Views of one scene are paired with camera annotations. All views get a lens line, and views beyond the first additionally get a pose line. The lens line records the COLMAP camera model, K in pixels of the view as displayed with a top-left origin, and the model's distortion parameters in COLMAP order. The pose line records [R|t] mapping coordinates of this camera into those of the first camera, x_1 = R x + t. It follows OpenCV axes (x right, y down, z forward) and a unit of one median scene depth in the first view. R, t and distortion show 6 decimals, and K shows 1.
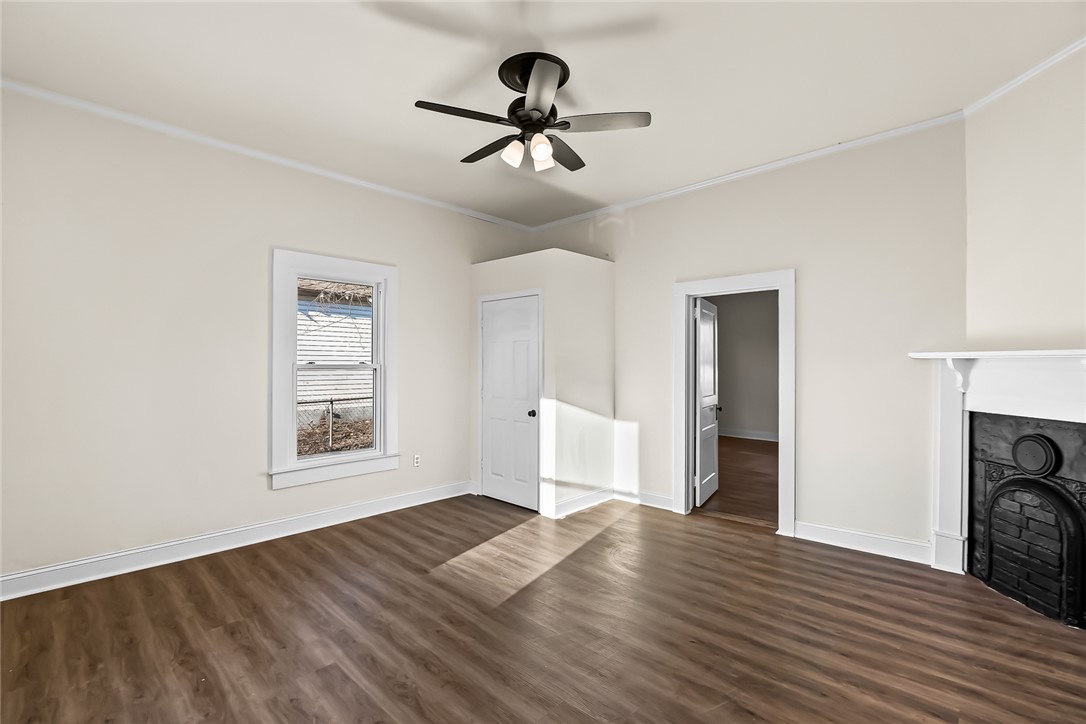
lens RADIAL K [[485.5, 0, 543.0], [0, 485.5, 362.0], [0, 0, 1]] dist [-0.012607, 0.000116]
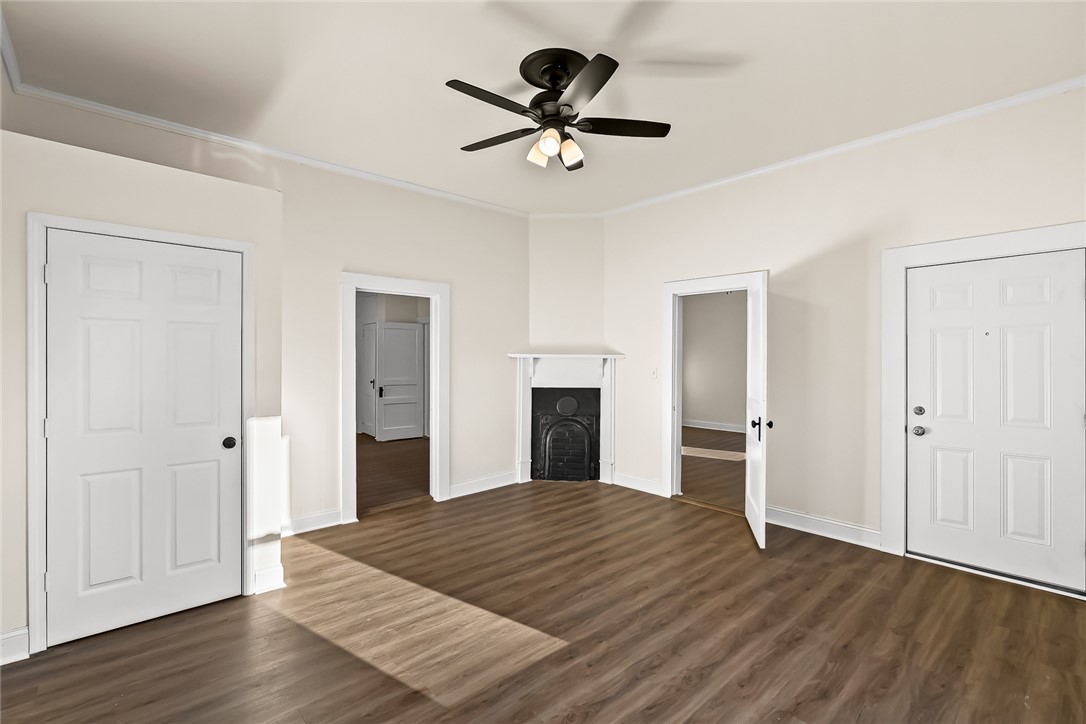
lens RADIAL K [[485.5, 0, 543.0], [0, 485.5, 362.0], [0, 0, 1]] dist [-0.012607, 0.000116]
pose [[0.082358, -0.007843, 0.996572, -0.785214], [-0.004563, 0.999956, 0.008247, -0.004975], [-0.996592, -0.005226, 0.082318, 0.722780]]
